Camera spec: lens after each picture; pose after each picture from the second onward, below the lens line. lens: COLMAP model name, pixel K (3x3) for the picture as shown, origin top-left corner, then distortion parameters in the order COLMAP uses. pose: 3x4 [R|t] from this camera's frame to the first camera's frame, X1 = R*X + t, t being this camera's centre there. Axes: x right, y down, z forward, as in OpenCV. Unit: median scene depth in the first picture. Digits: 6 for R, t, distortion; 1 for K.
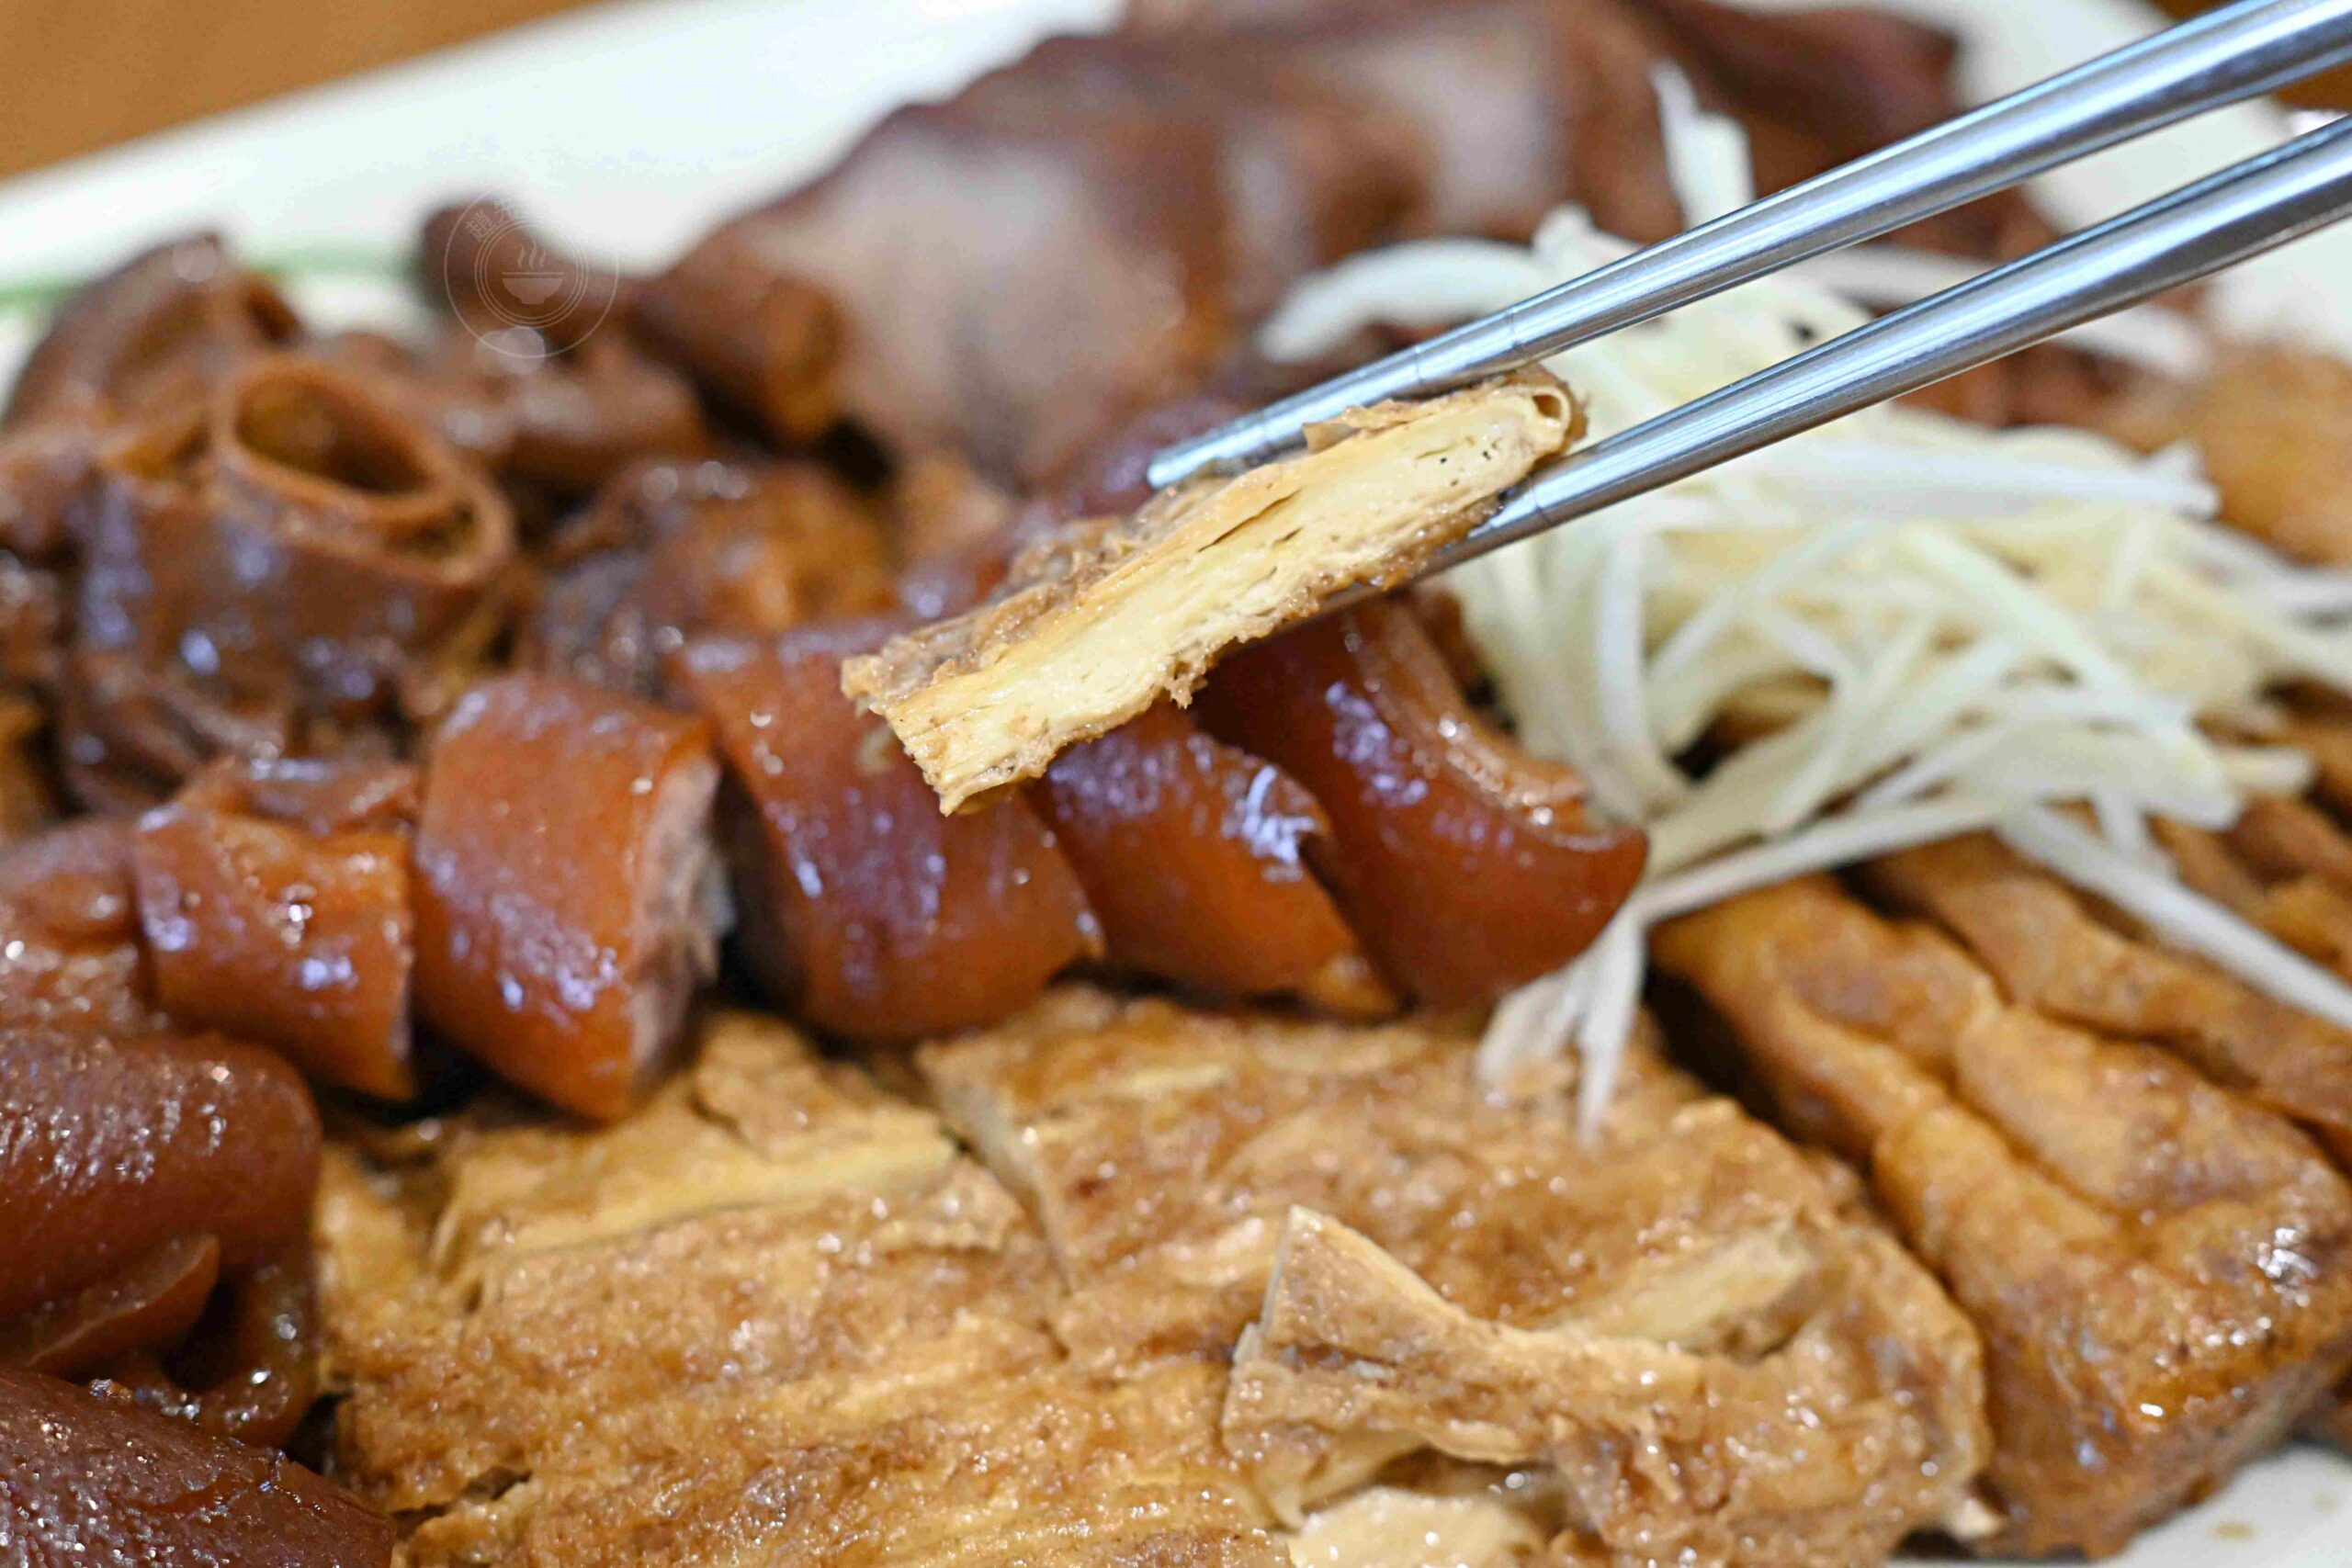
lens RADIAL K [[4928.3, 0, 1167.5], [0, 4928.3, 778.6], [0, 0, 1]] dist [-0.010652, 0.000000]
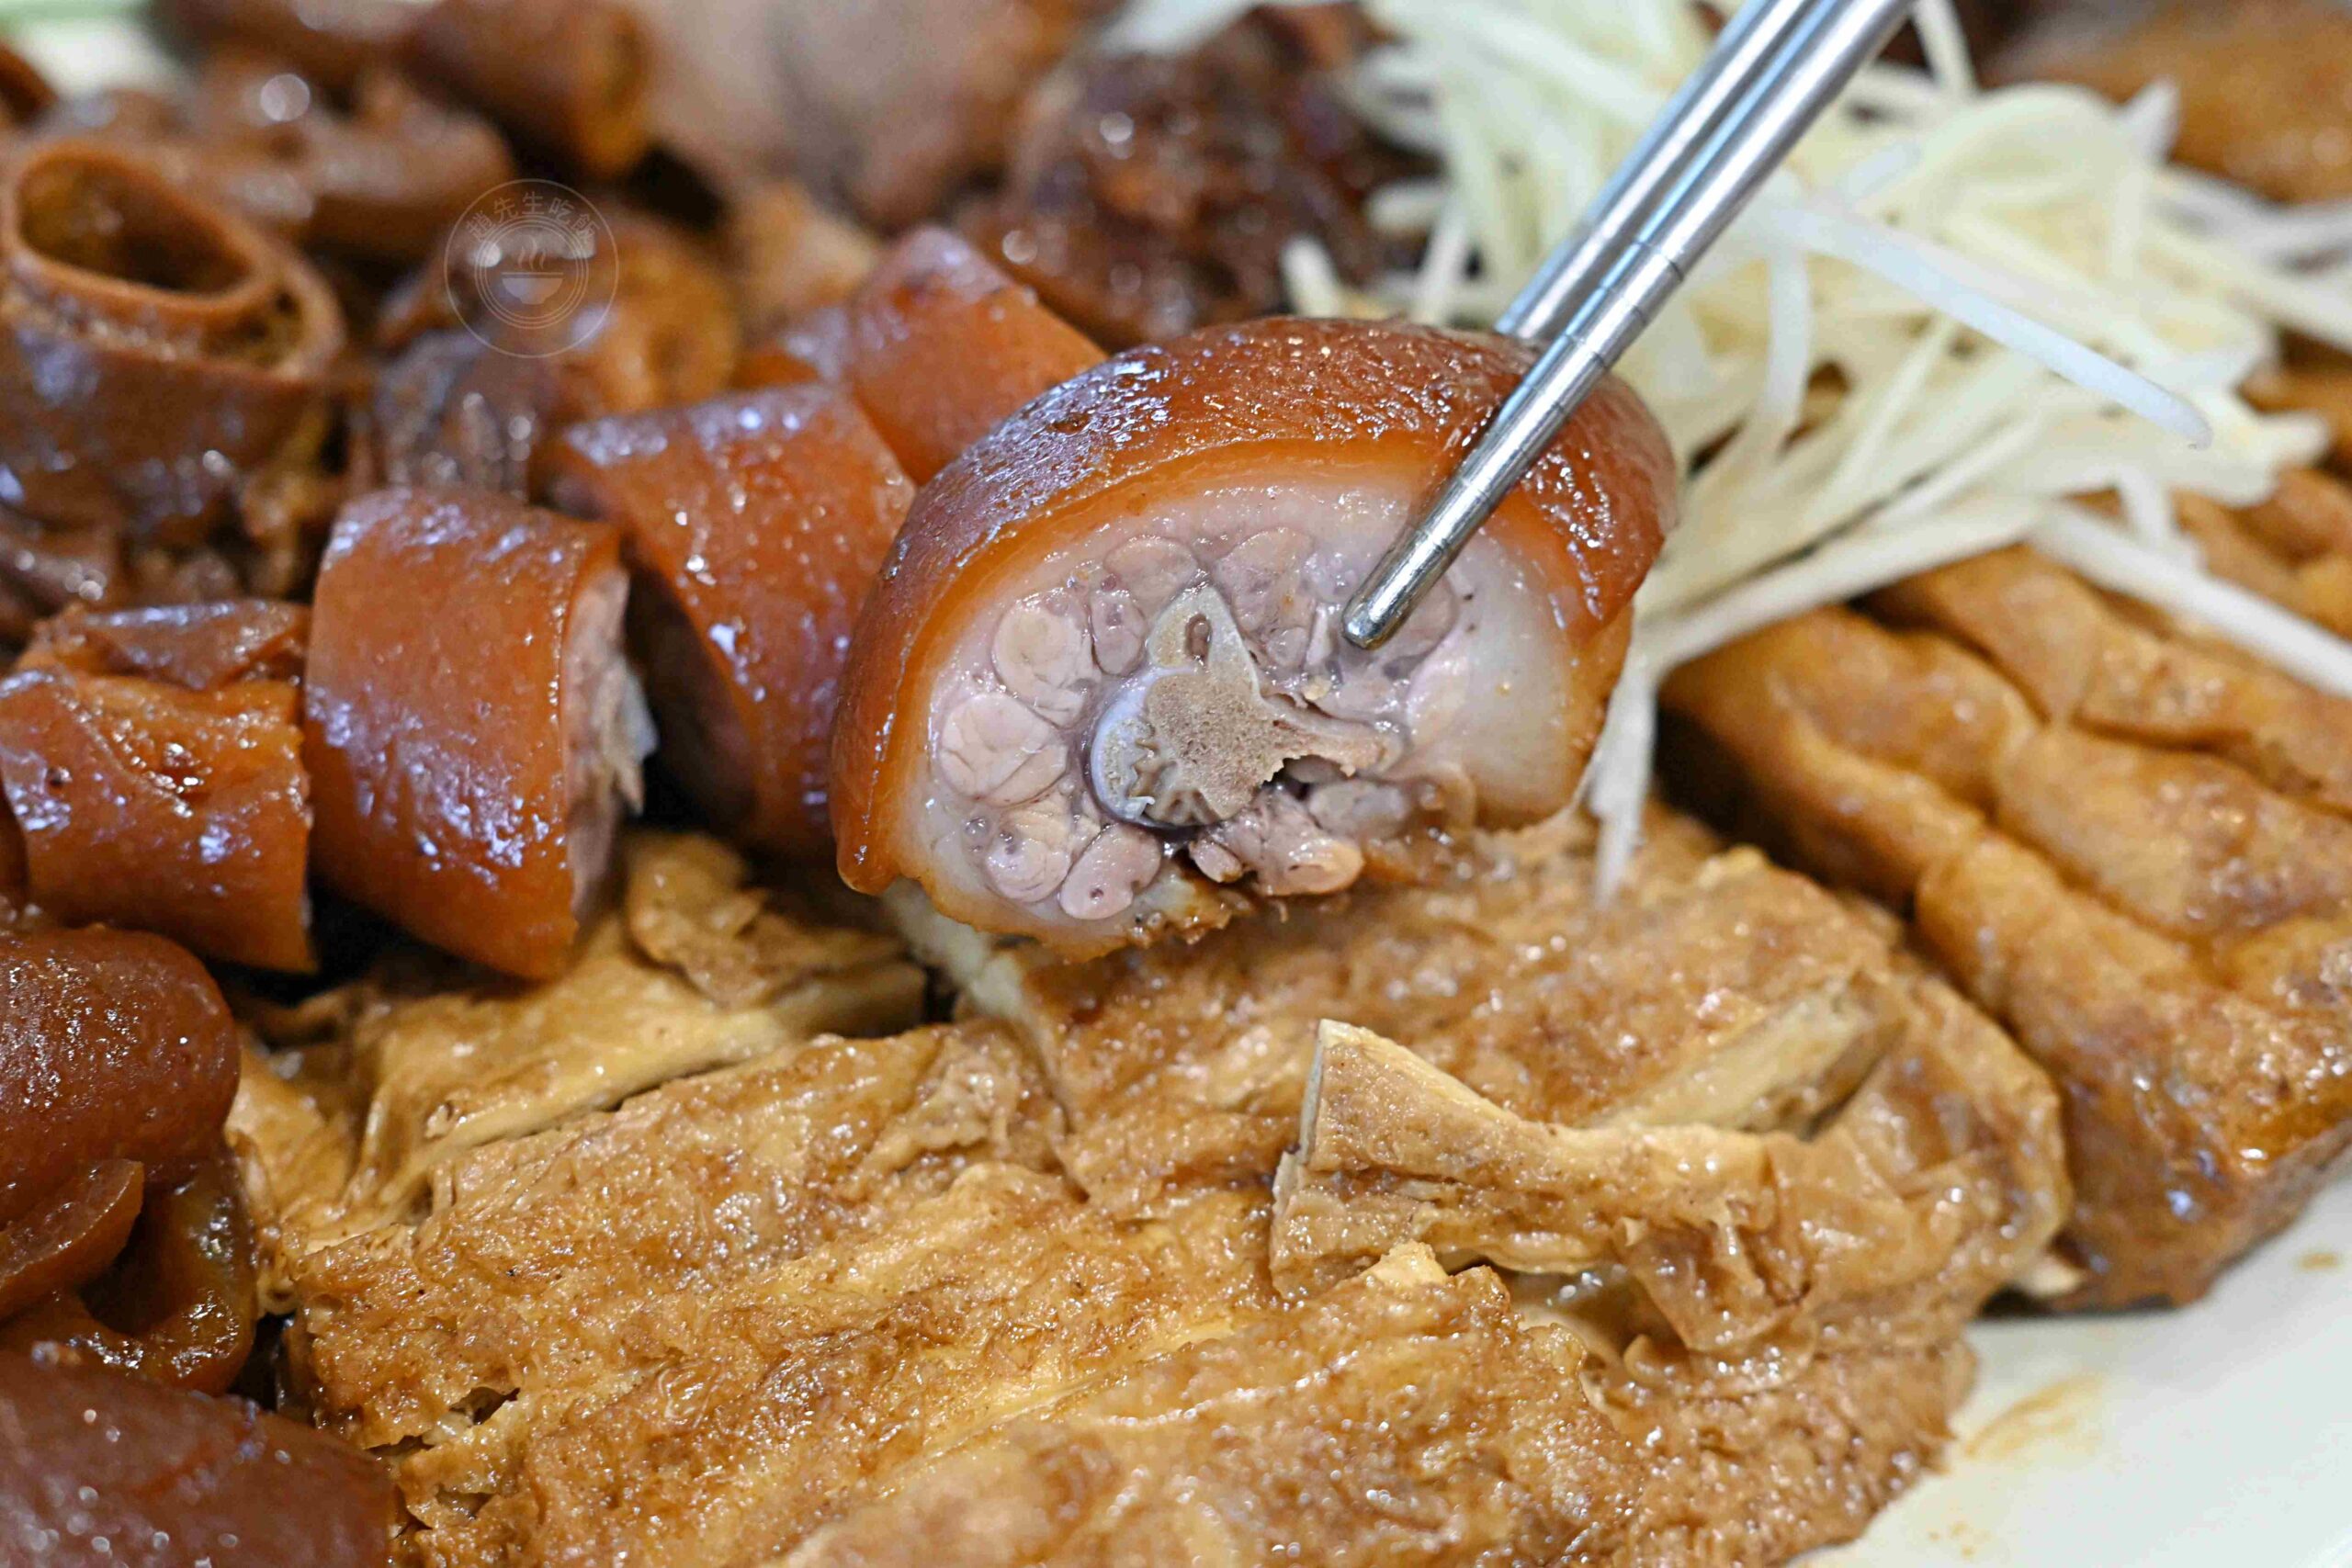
lens RADIAL K [[4928.3, 0, 1160.0], [0, 4928.3, 880.2], [0, 0, 1]] dist [-0.010652, 0.000000]
pose [[0.992036, -0.085764, 0.092241, -0.084178], [0.075518, 0.991130, 0.109353, -0.039082], [-0.100801, -0.101516, 0.989714, 0.101386]]
